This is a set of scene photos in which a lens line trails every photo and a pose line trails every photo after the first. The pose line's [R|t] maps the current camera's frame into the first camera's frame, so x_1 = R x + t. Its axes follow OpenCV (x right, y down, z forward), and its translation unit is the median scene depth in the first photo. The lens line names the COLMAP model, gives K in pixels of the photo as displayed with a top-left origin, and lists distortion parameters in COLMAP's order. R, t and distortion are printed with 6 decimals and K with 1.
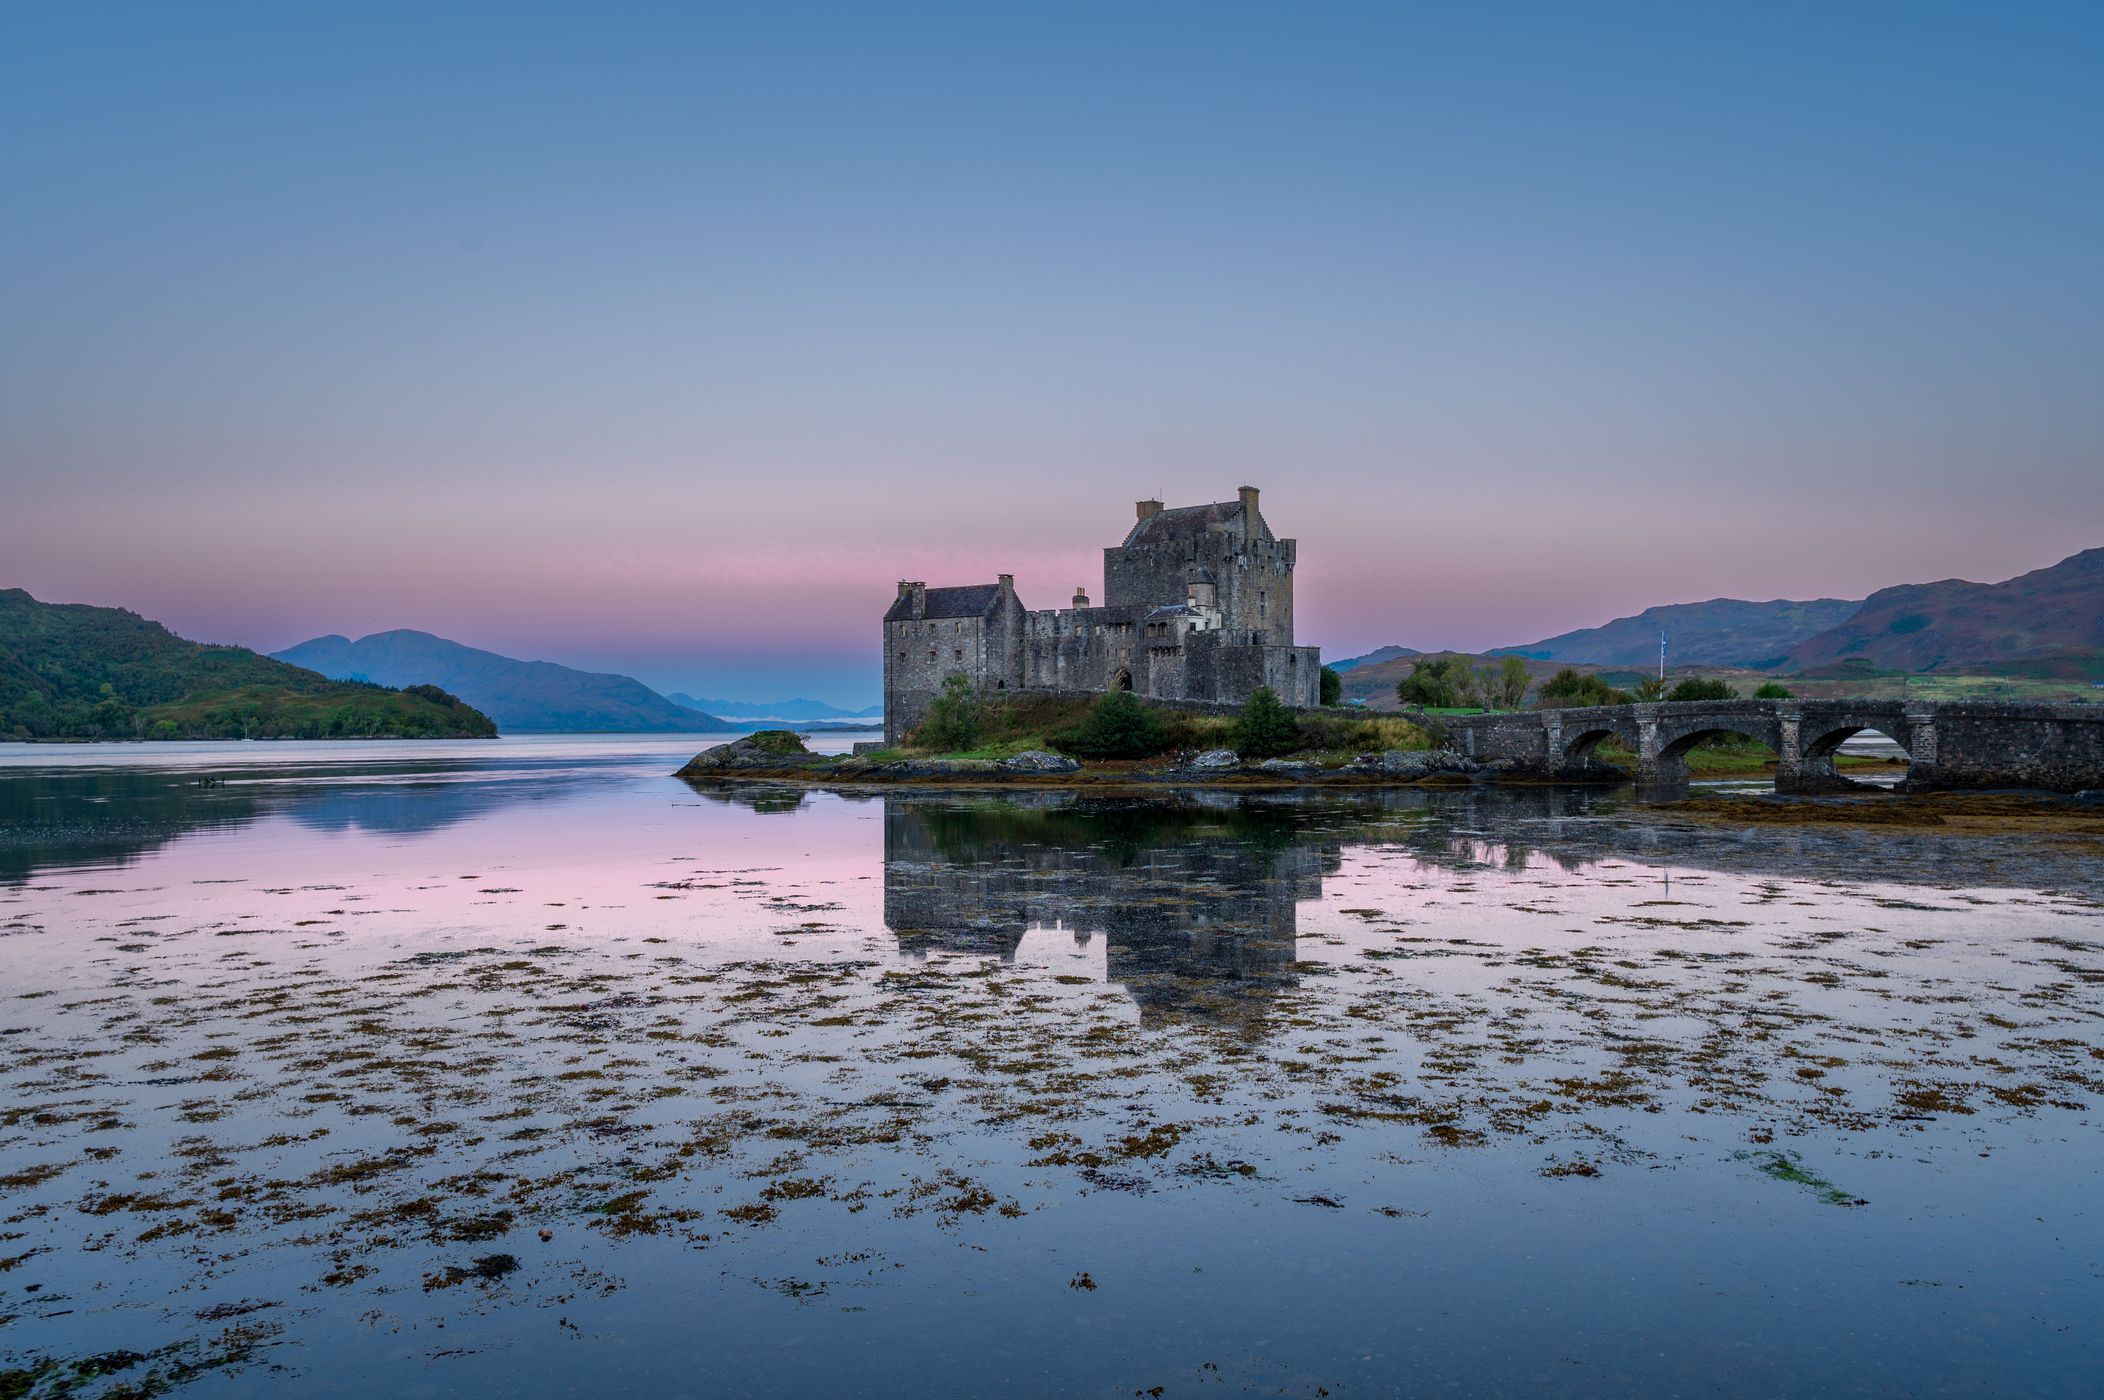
lens RADIAL K [[1655.7, 0, 1043.6], [0, 1655.7, 711.3], [0, 0, 1]] dist [0.029516, -0.011073]
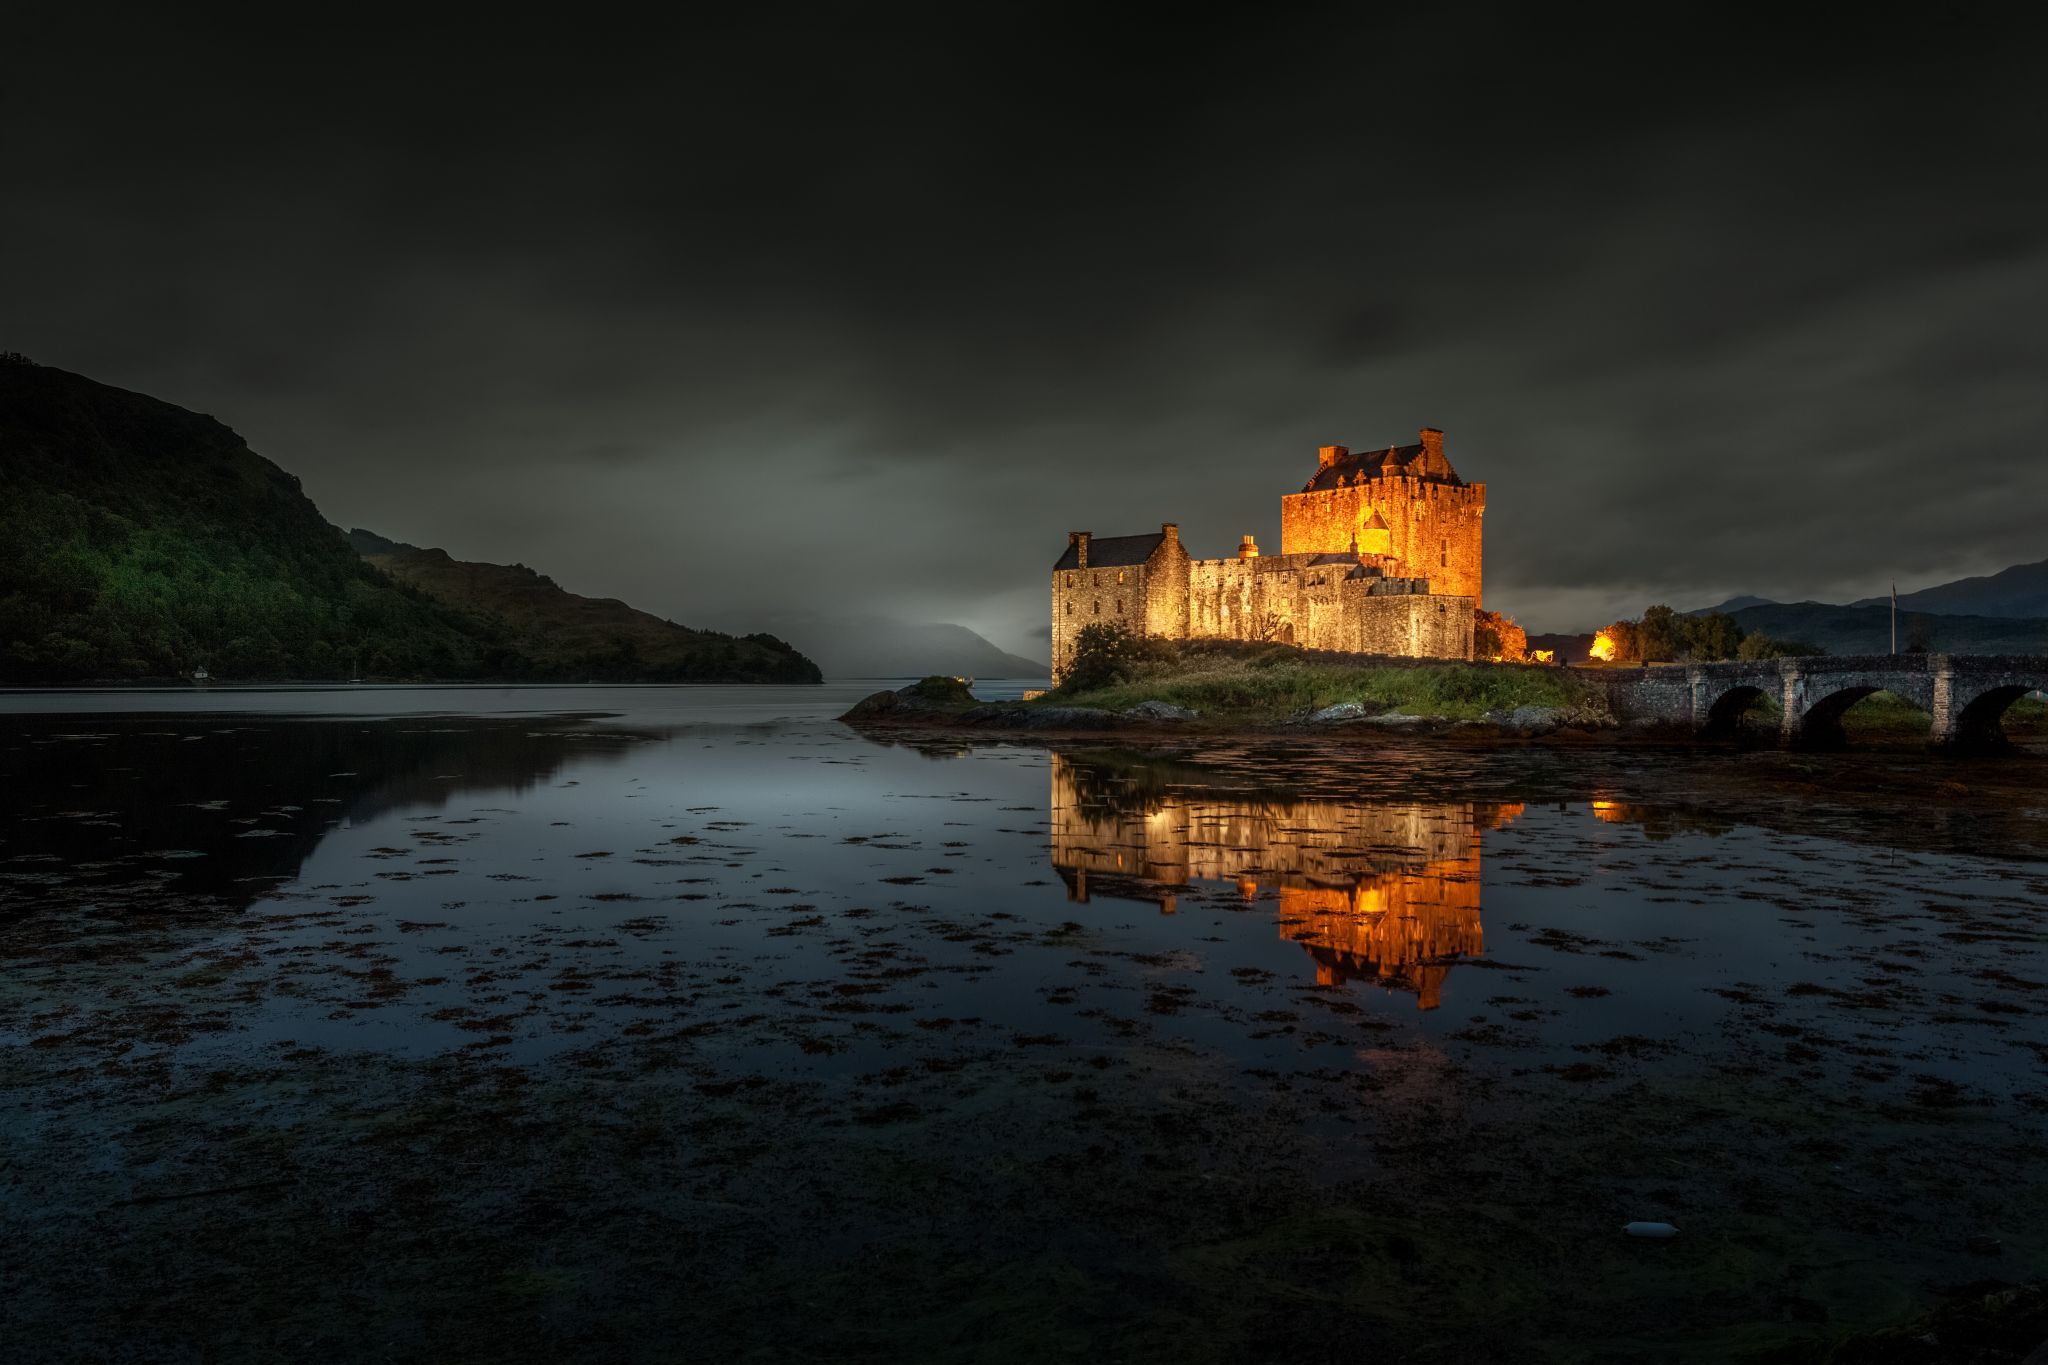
lens RADIAL K [[1611.6, 0, 1026.8], [0, 1611.6, 681.5], [0, 0, 1]] dist [0.029516, -0.011073]
pose [[0.975439, 0.010869, -0.220000, 0.107167], [-0.008056, 0.999874, 0.013679, -0.000264], [0.220121, -0.011571, 0.975404, 0.033517]]
